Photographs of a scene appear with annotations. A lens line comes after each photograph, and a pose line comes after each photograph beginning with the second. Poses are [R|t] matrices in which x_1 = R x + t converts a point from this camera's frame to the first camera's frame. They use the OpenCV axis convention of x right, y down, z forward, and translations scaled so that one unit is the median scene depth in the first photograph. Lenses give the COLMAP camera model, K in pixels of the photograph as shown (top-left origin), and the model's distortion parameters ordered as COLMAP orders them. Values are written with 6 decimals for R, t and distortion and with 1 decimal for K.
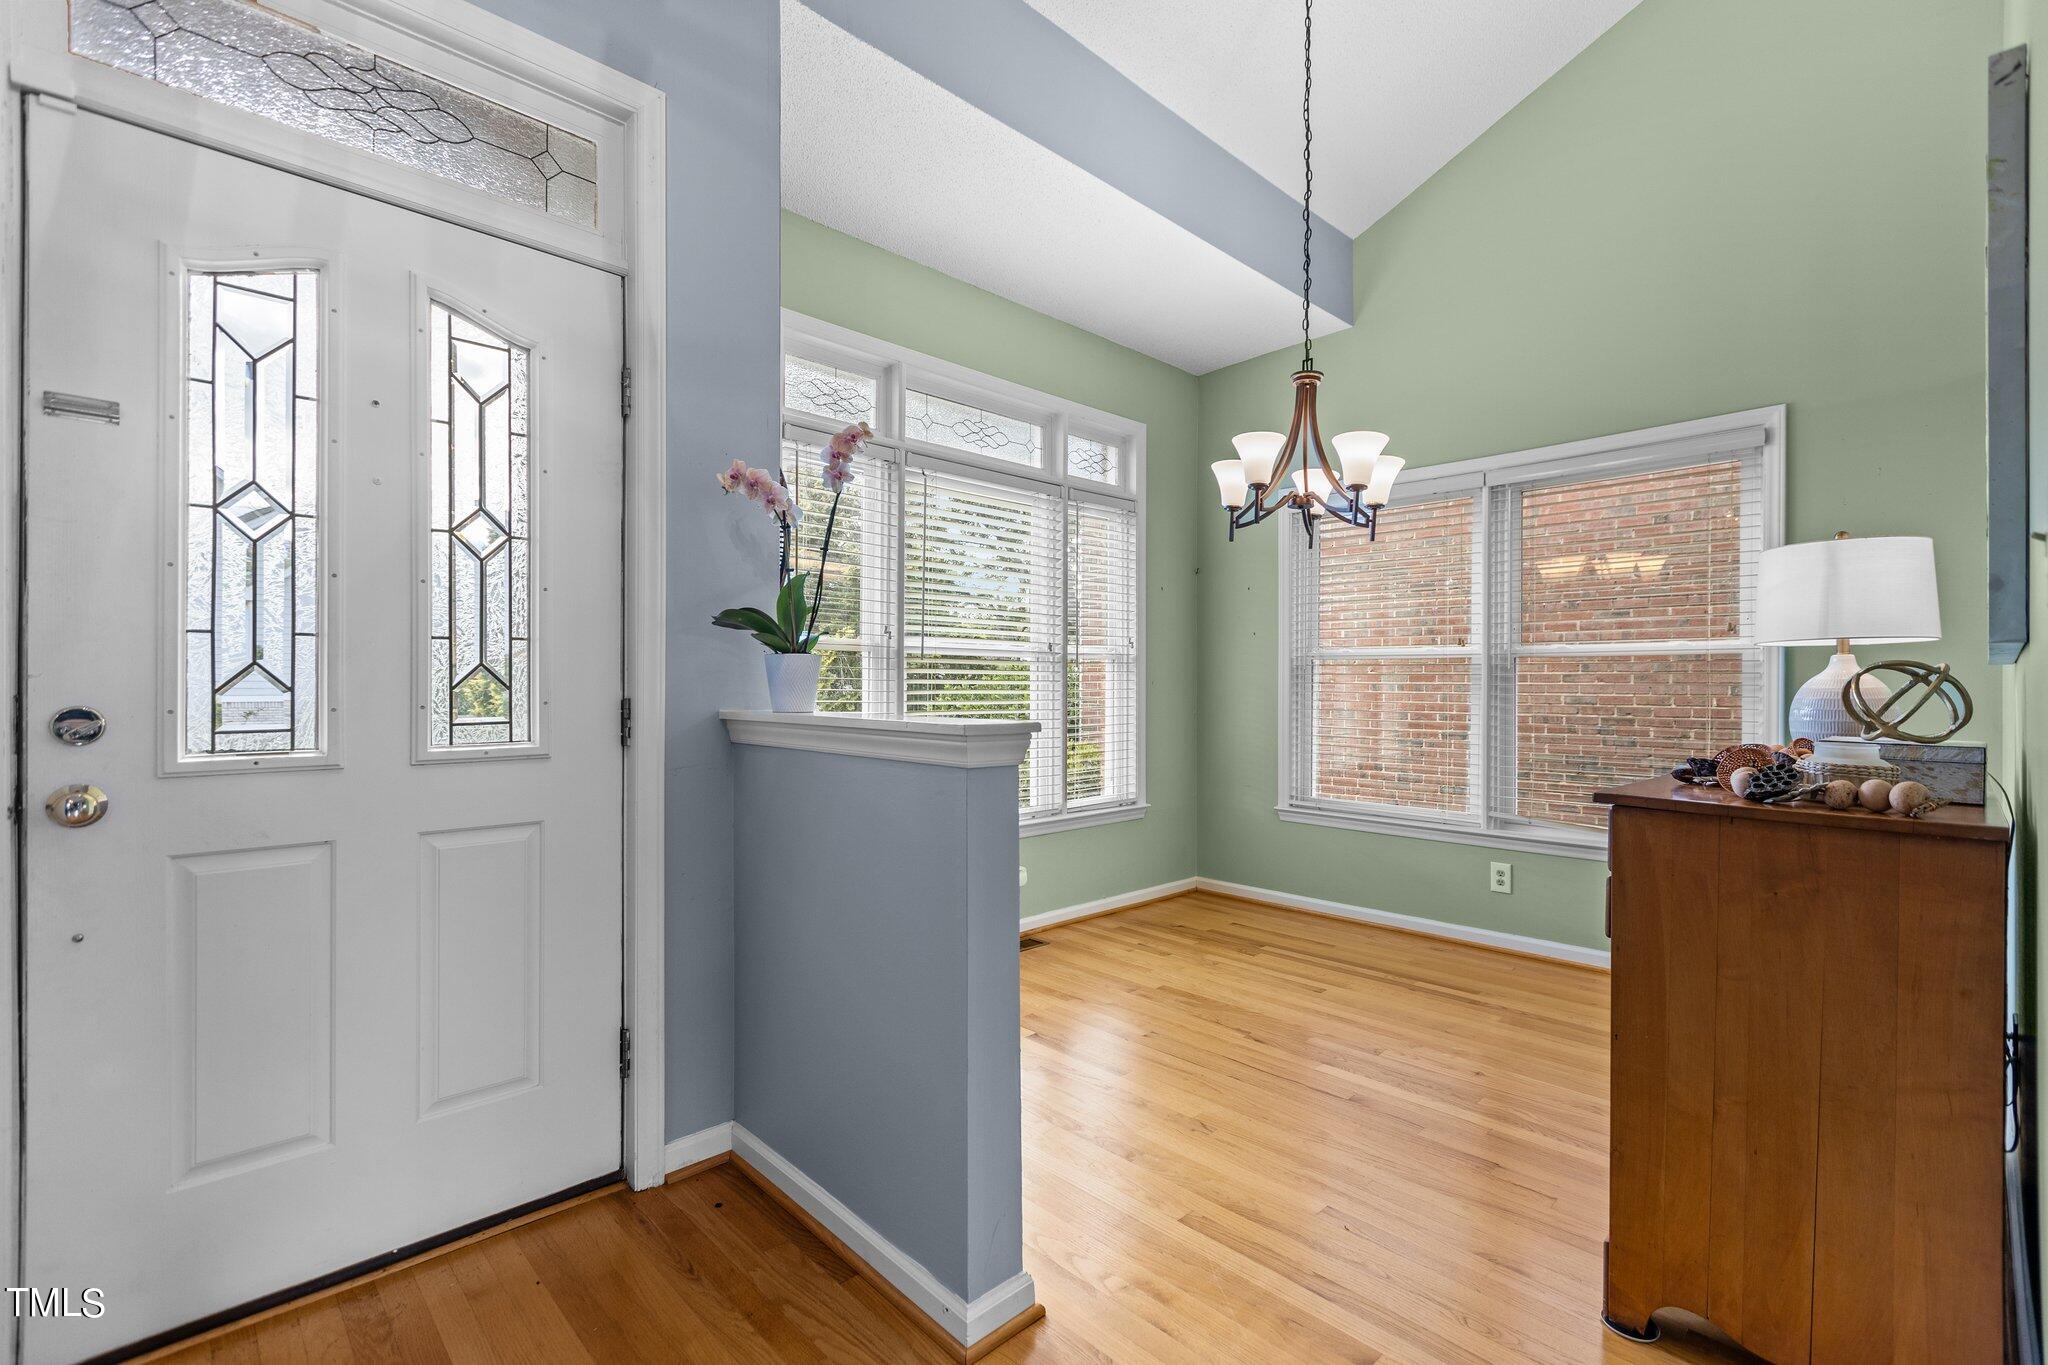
lens RADIAL K [[913.9, 0, 1024.0], [0, 913.9, 684.7], [0, 0, 1]] dist [0.007631, -0.000864]
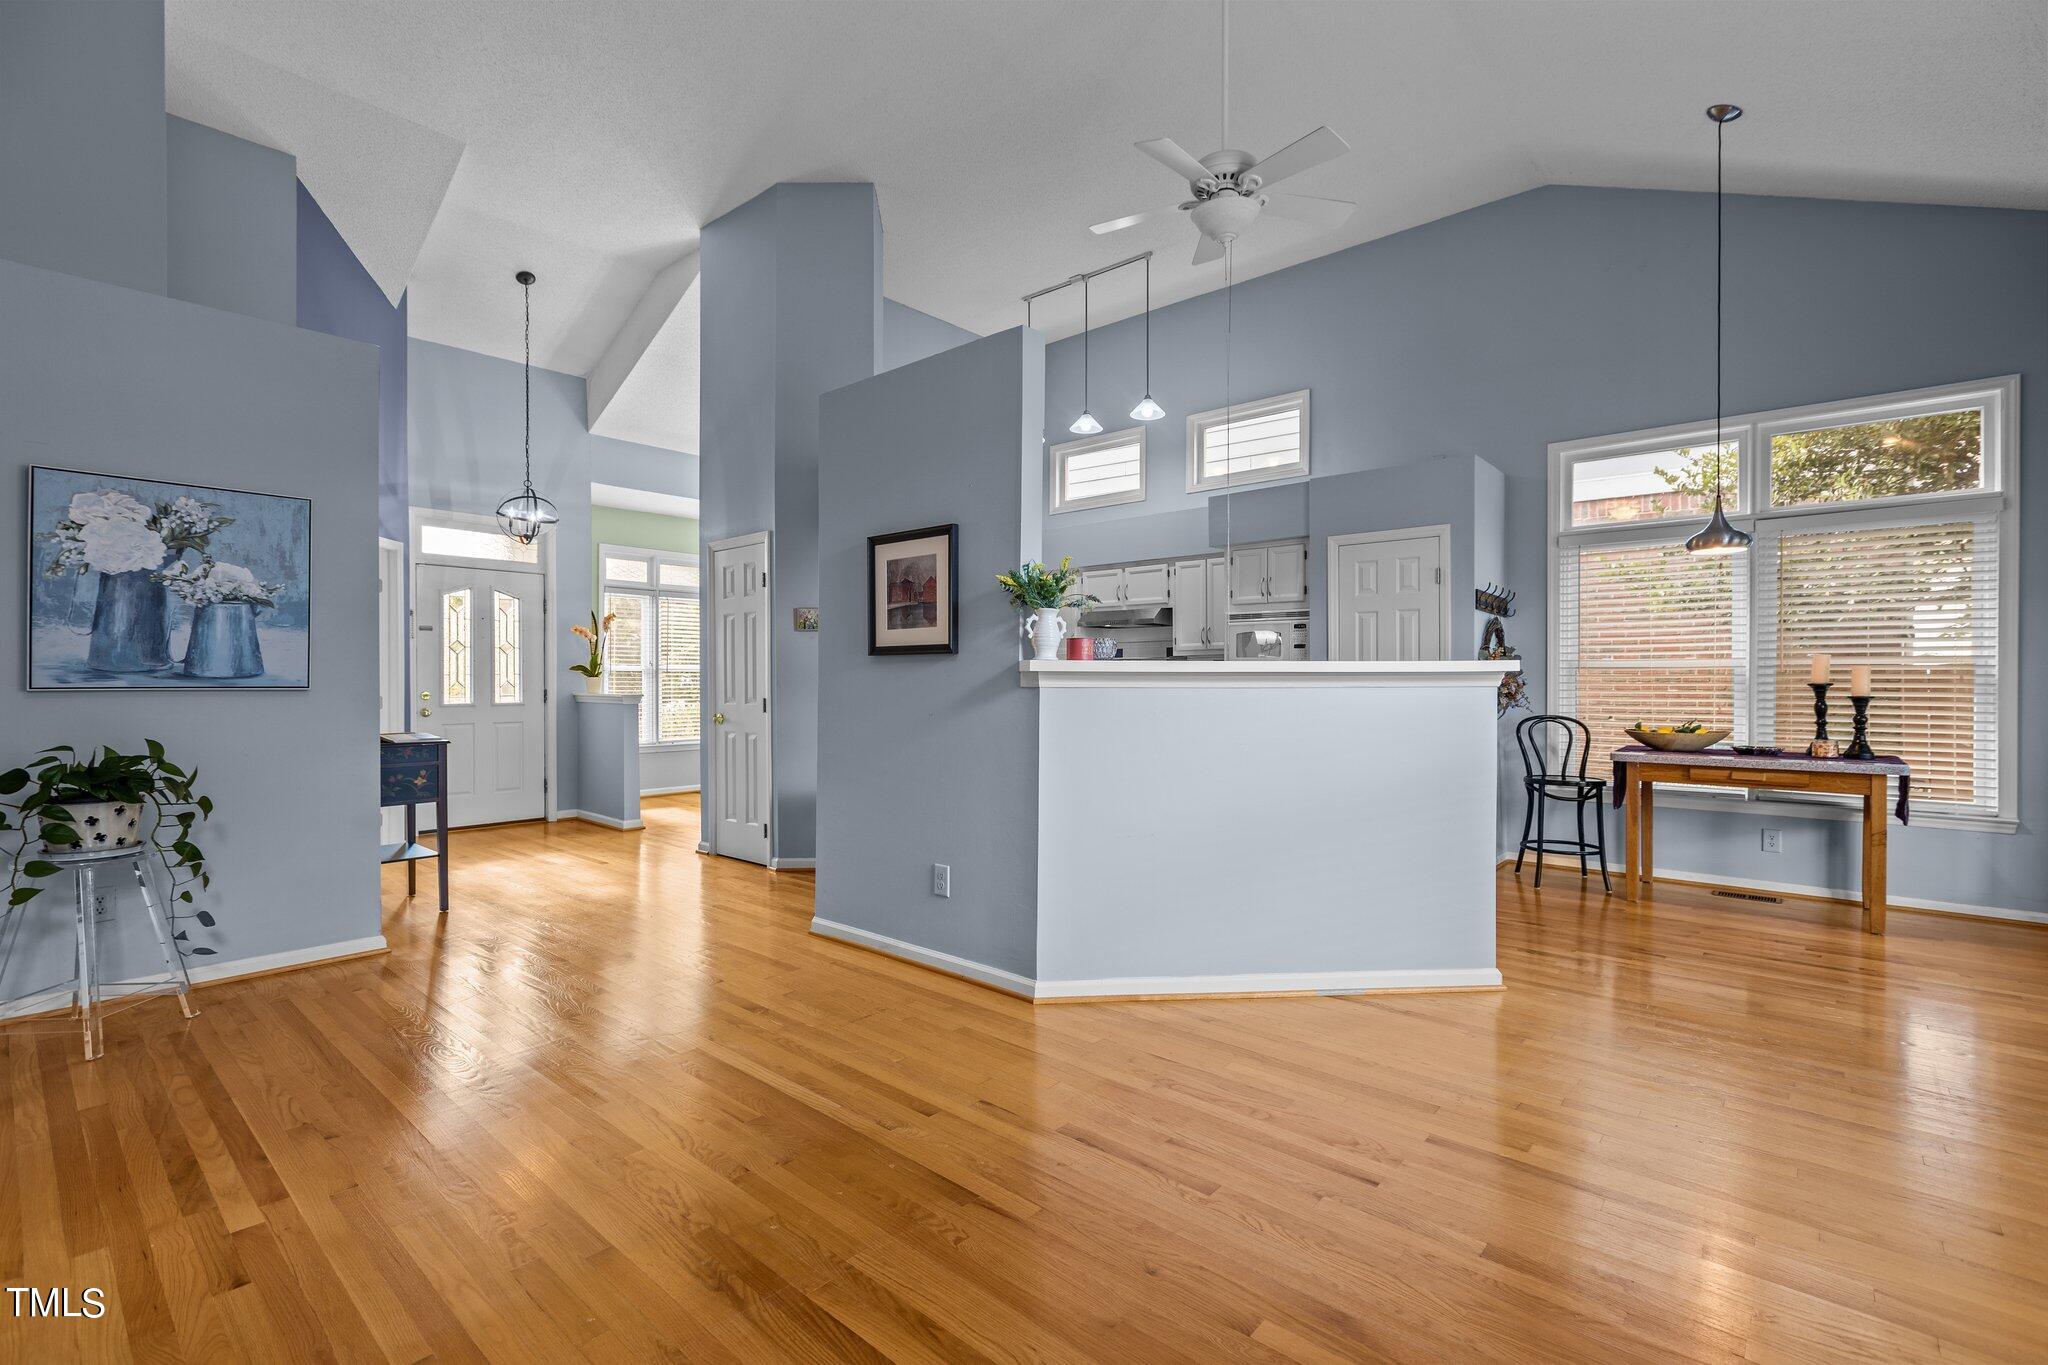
lens RADIAL K [[913.9, 0, 1043.4], [0, 913.9, 678.1], [0, 0, 1]] dist [0.007631, -0.000864]
pose [[0.994185, -0.004429, 0.107593, 1.109592], [0.004186, 0.999988, 0.002484, -0.032791], [-0.107602, -0.002019, 0.994192, -2.750444]]
